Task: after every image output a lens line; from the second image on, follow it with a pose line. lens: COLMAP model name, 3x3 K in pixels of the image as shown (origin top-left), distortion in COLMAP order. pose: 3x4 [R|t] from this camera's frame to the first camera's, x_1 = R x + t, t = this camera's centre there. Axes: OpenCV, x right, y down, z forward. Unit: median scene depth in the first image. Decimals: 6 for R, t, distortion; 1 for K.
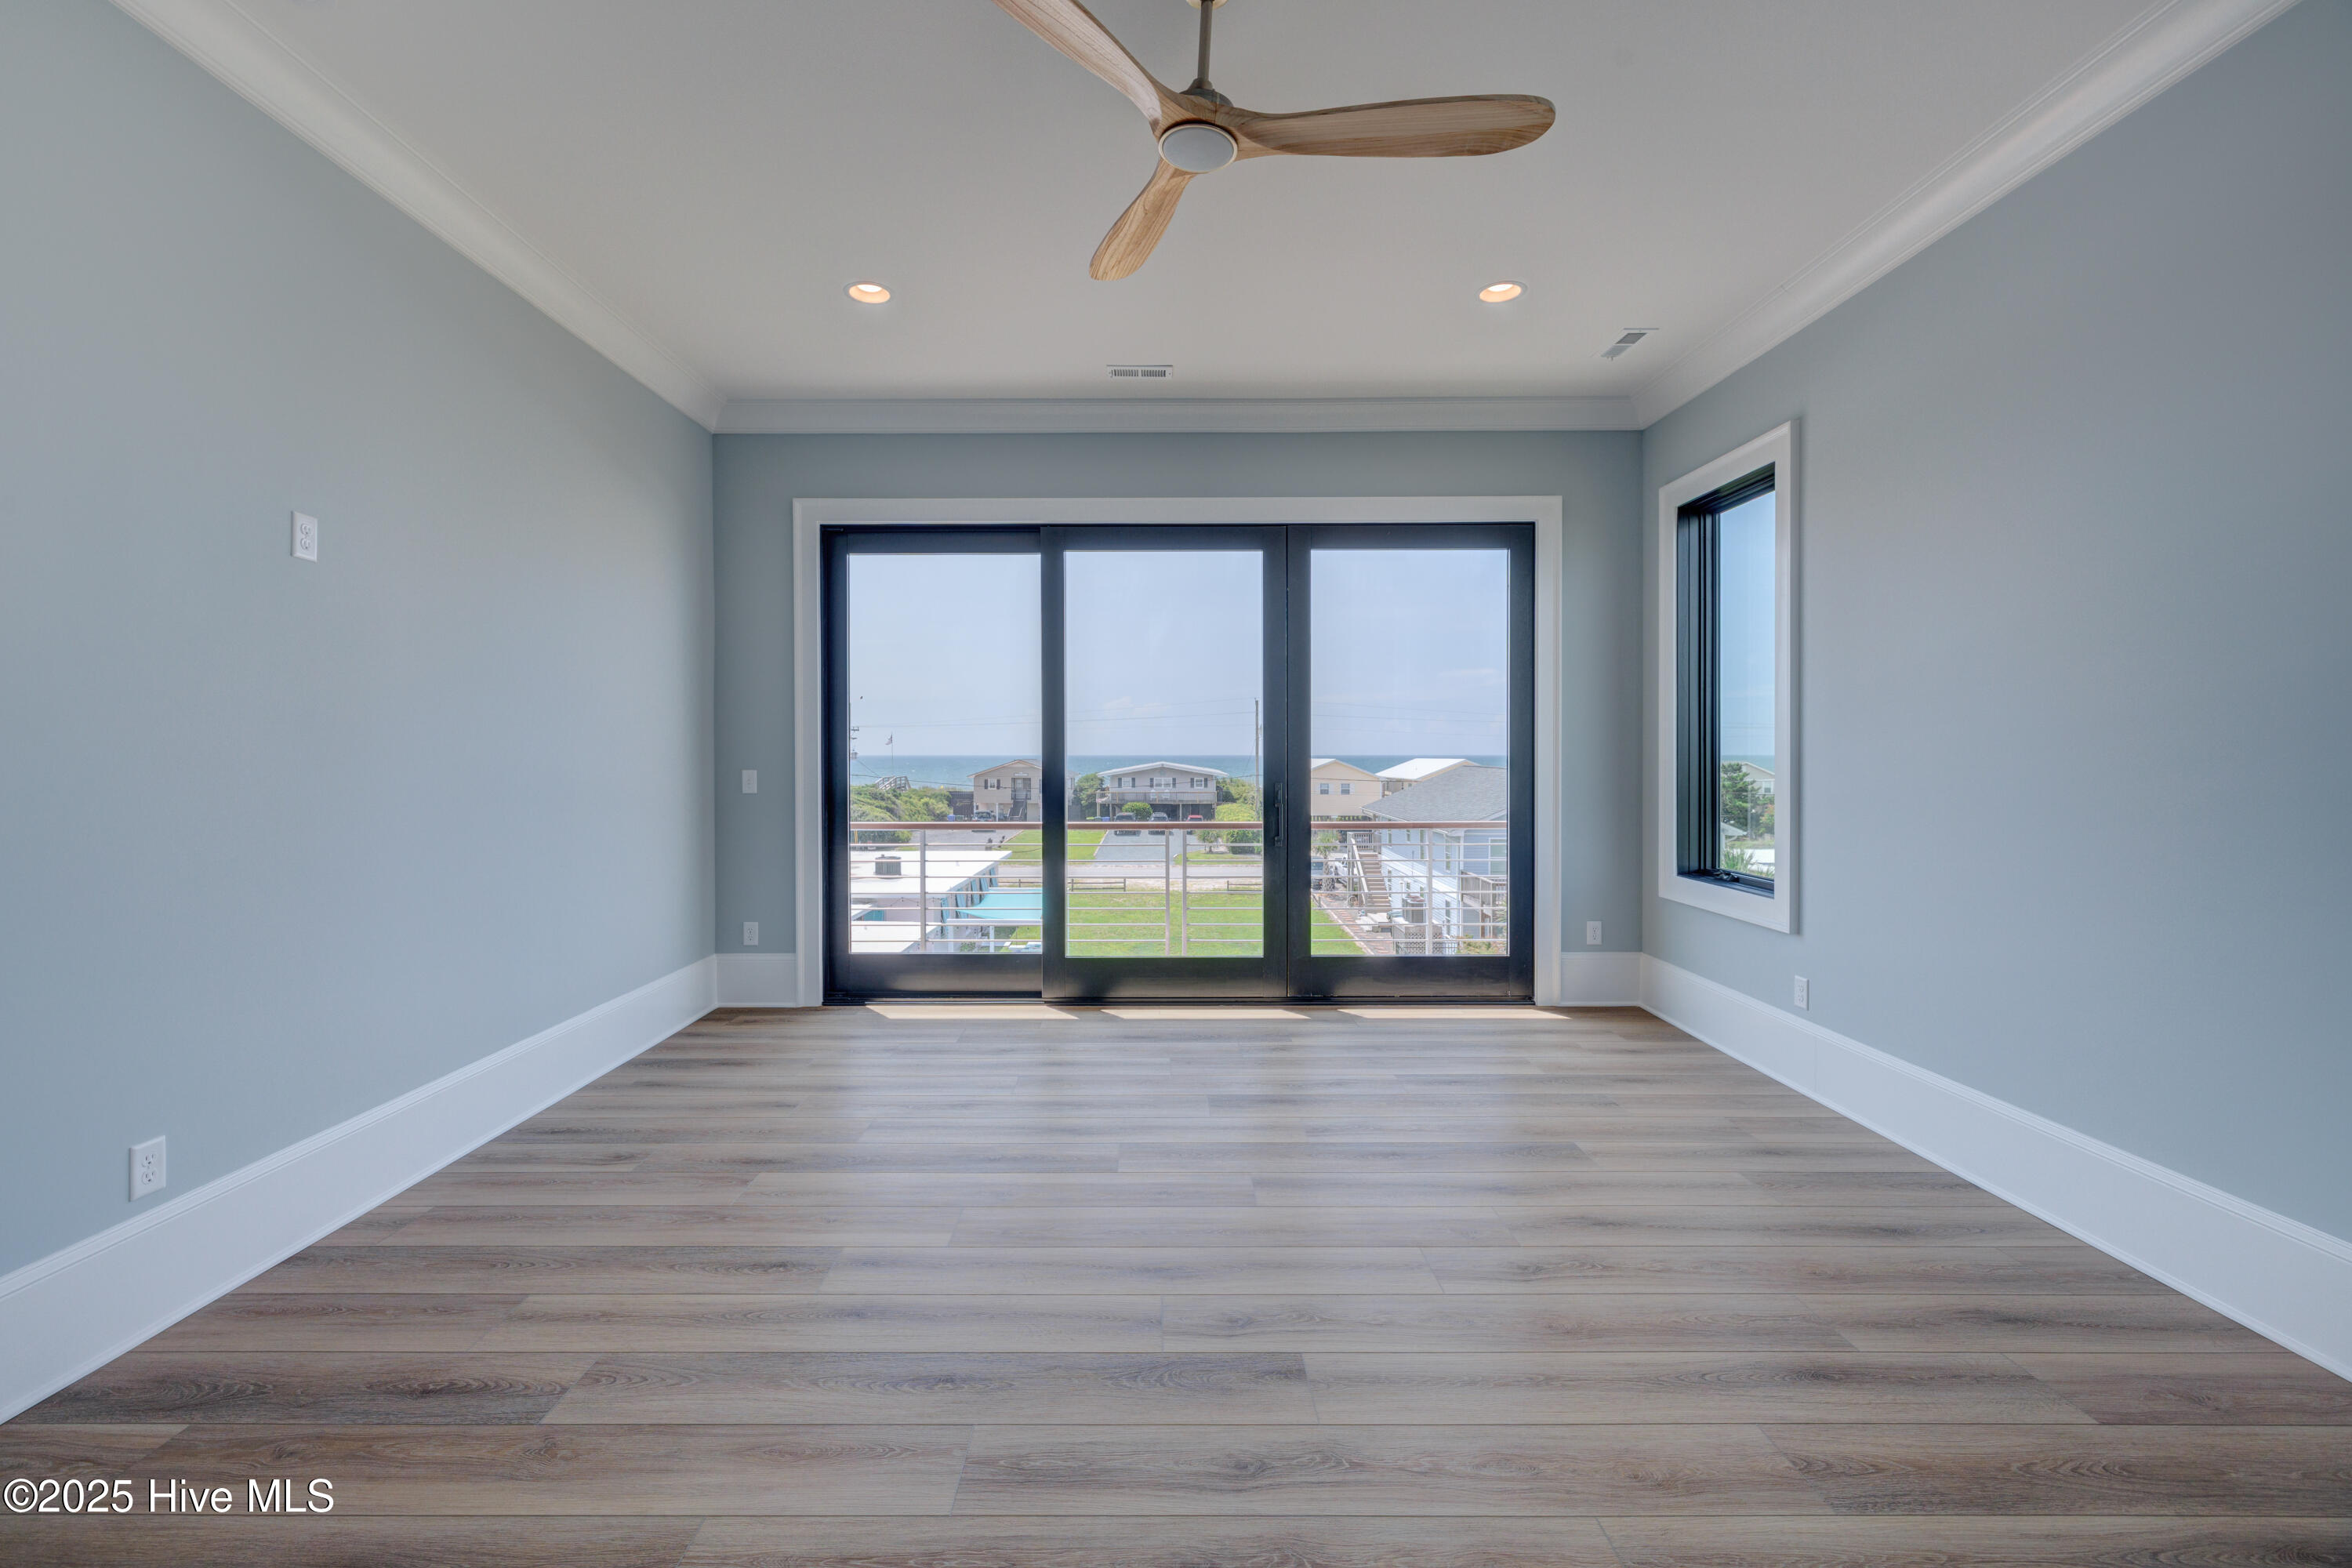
lens RADIAL K [[993.0, 0, 1129.4], [0, 993.0, 781.9], [0, 0, 1]] dist [-0.000609, 0.000022]
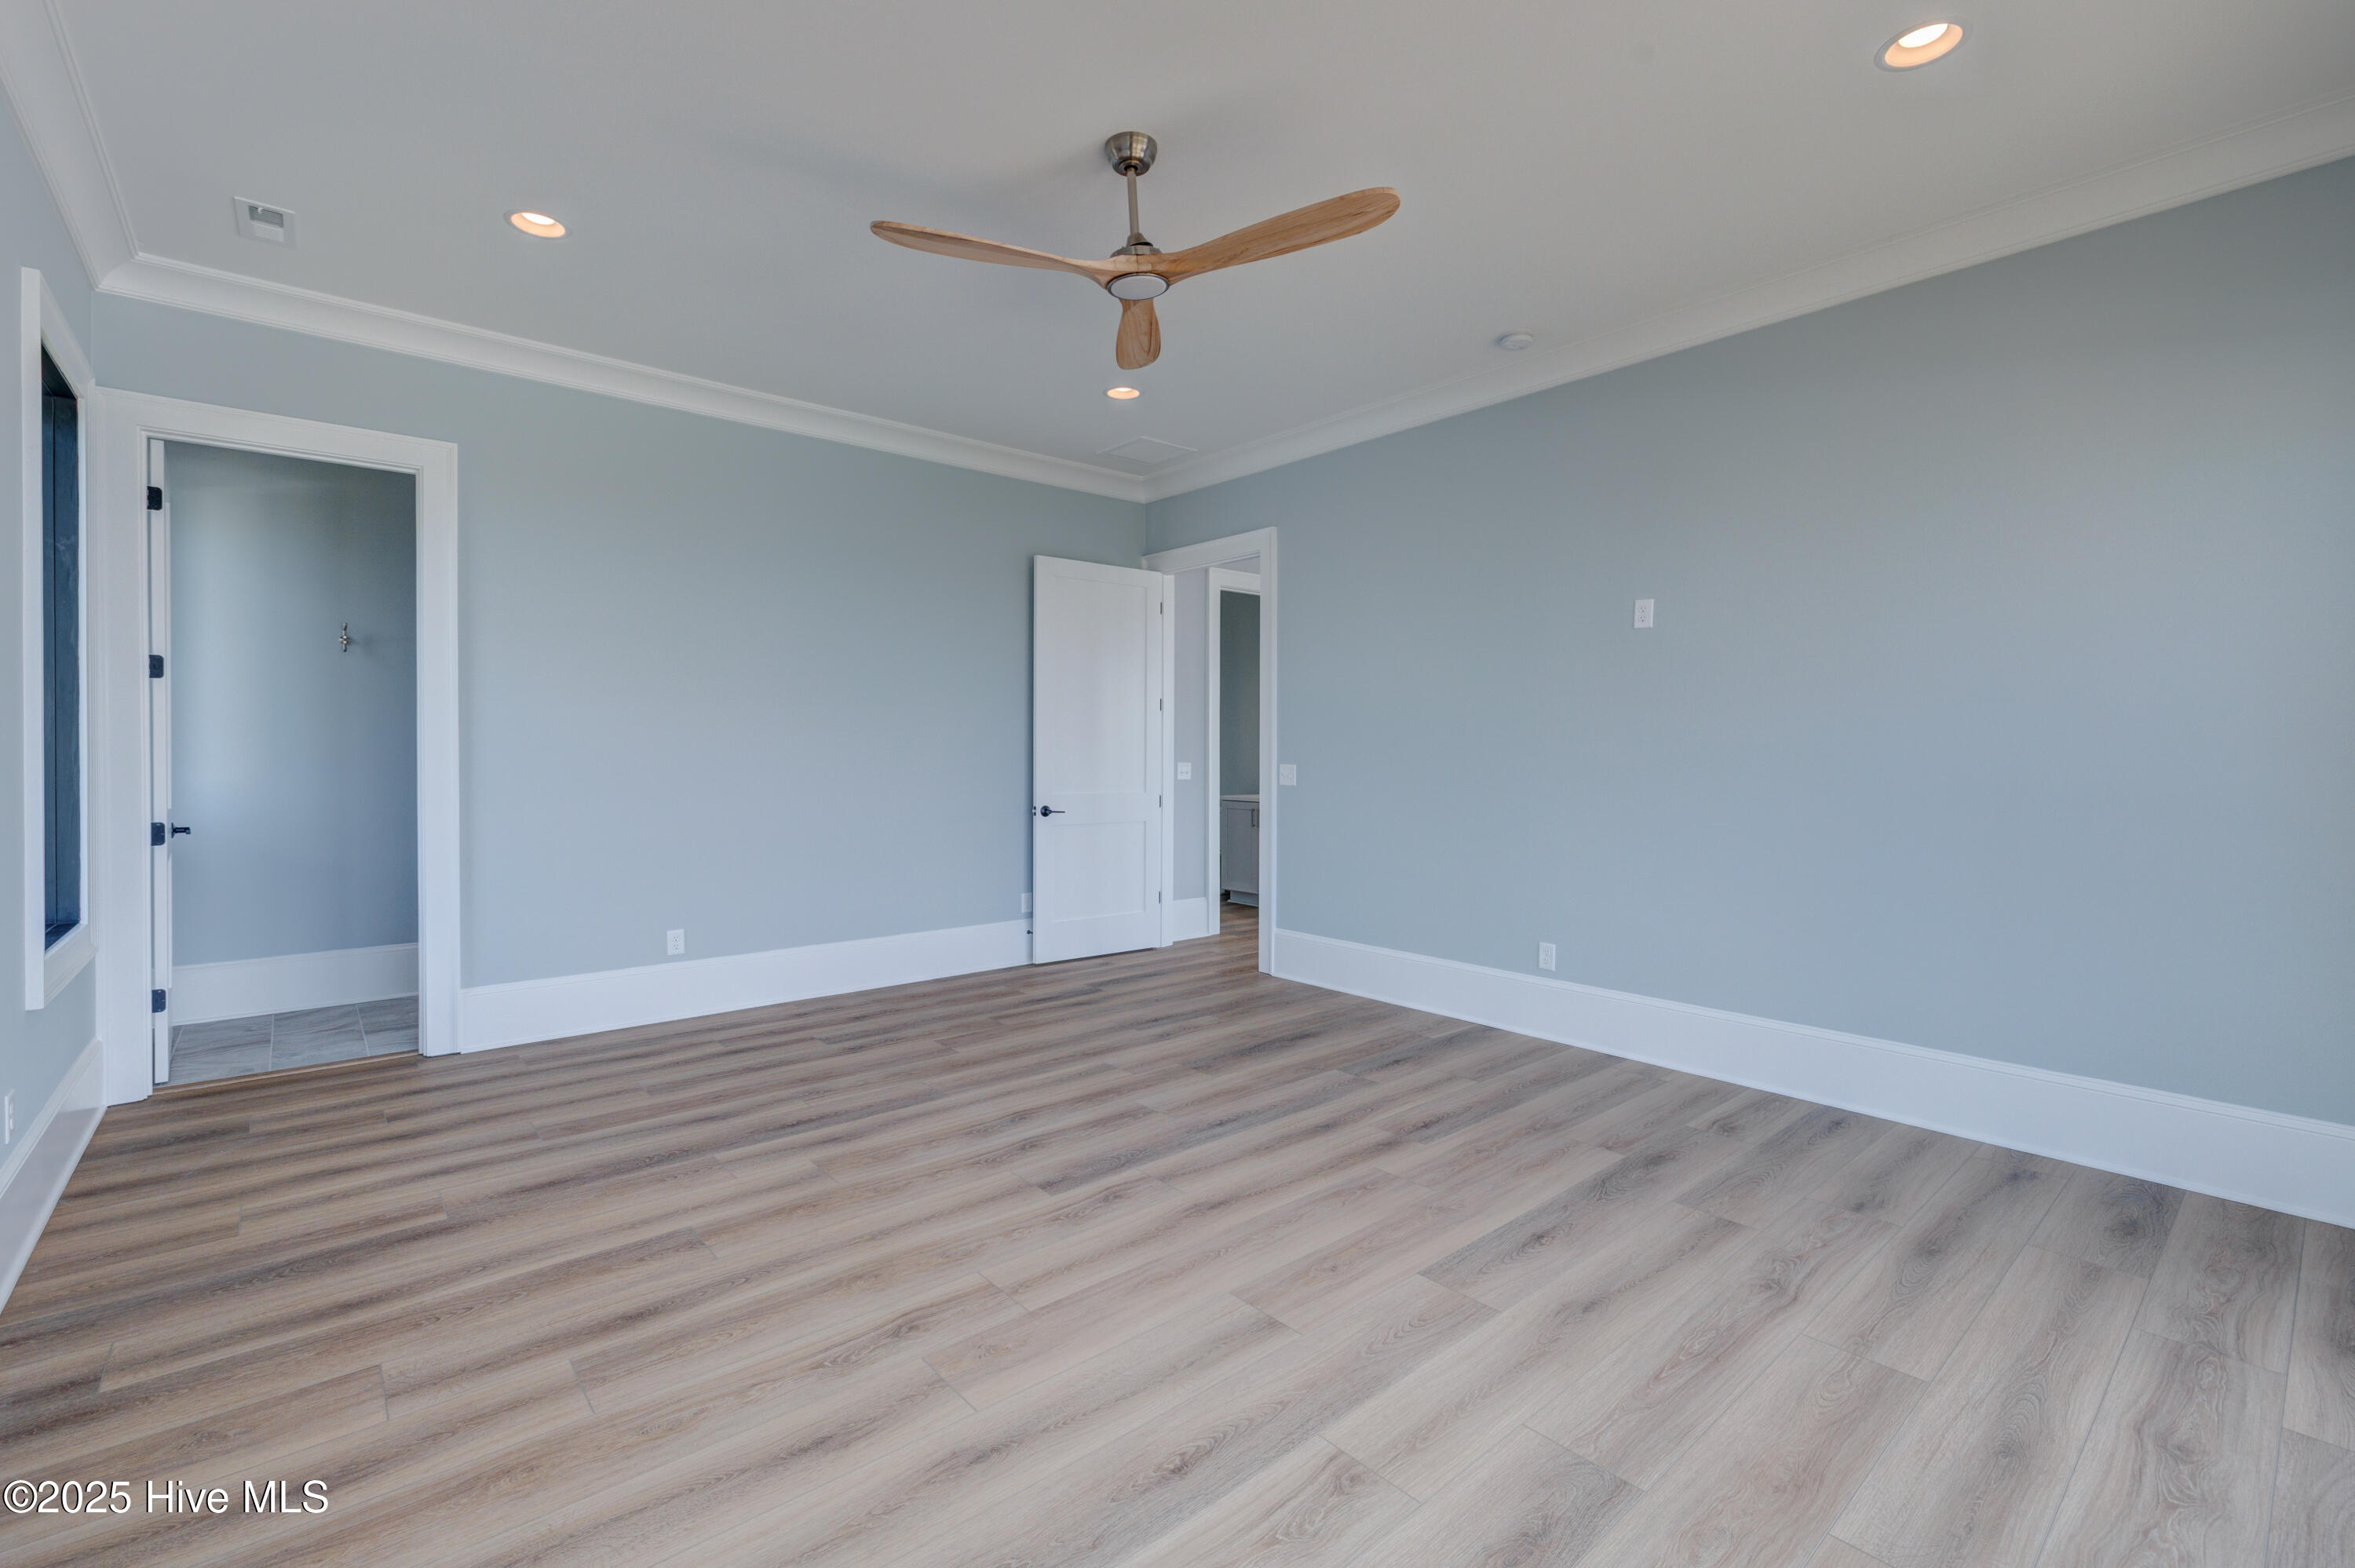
lens RADIAL K [[994.3, 0, 1166.6], [0, 994.3, 781.5], [0, 0, 1]] dist [0.001986, 0.000377]
pose [[-0.754546, 0.011264, -0.656150, 0.451969], [-0.015173, 0.999286, 0.034603, -0.011447], [0.656072, 0.036065, -0.753836, 1.016184]]
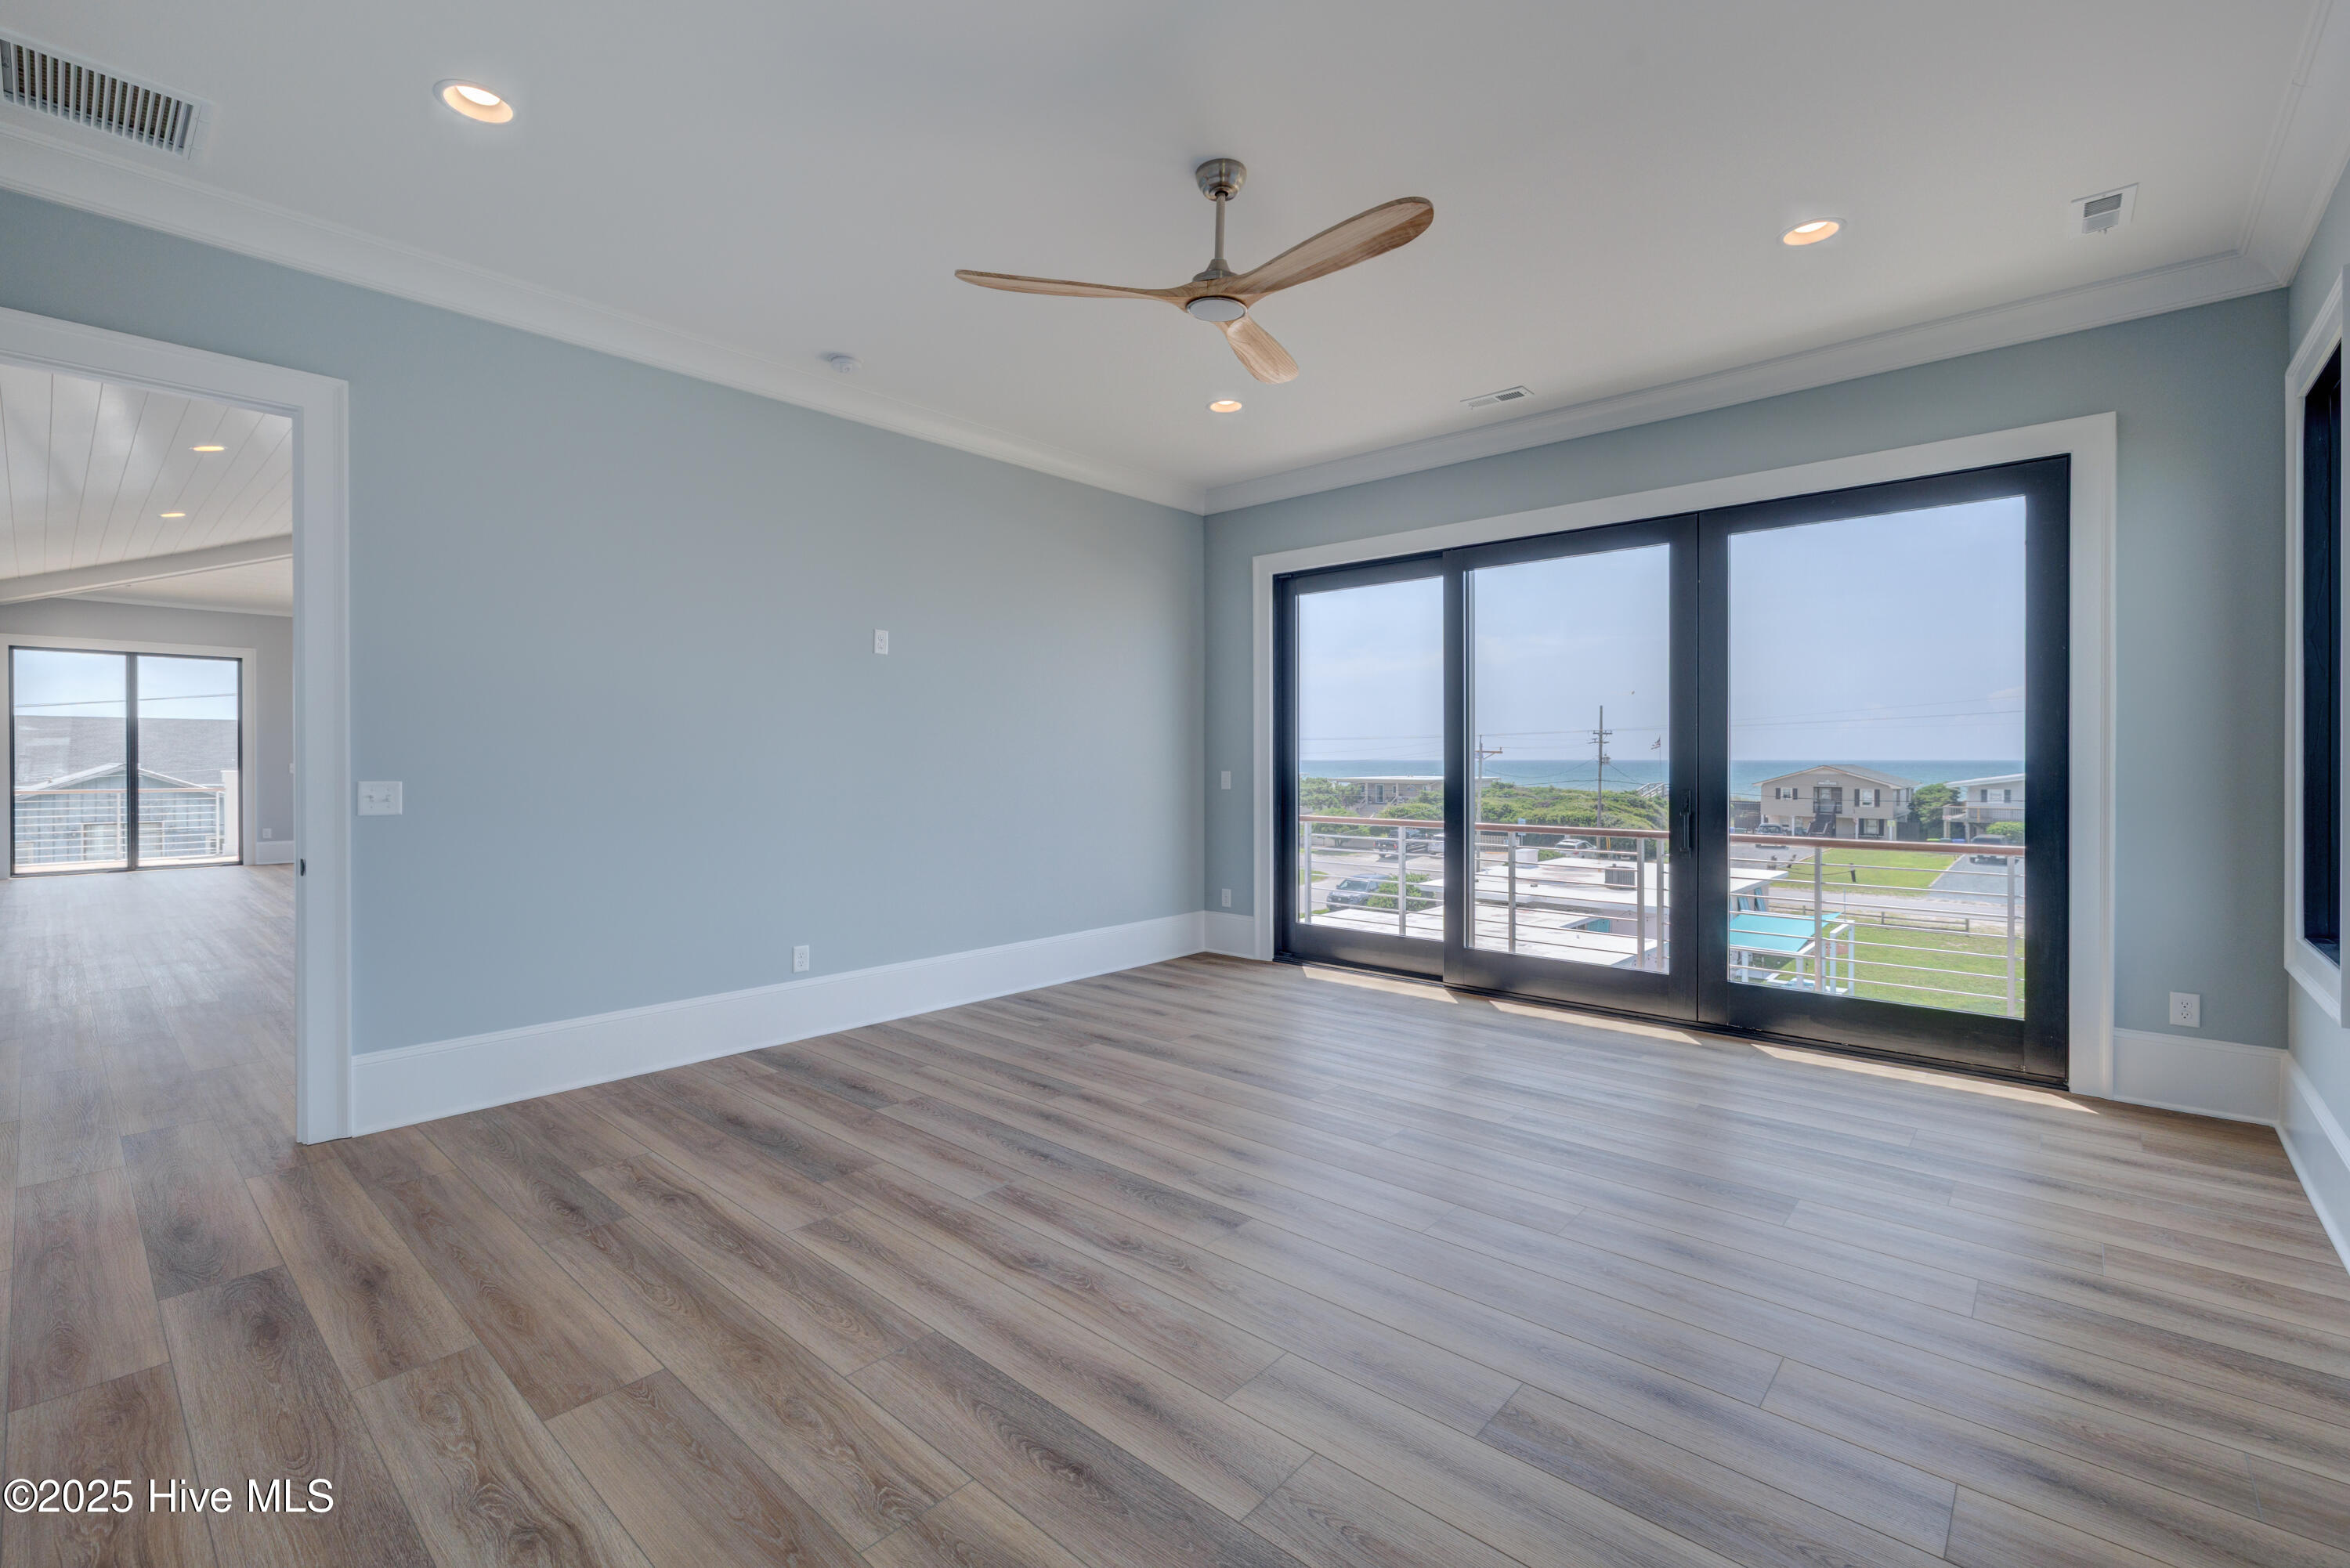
lens RADIAL K [[992.2, 0, 1154.9], [0, 992.2, 782.9], [0, 0, 1]] dist [0.001986, 0.000377]
pose [[0.751525, 0.017369, -0.659476, 0.457736], [-0.019390, 0.999803, 0.004237, 0.000136], [0.659419, 0.009603, 0.751714, -0.035152]]
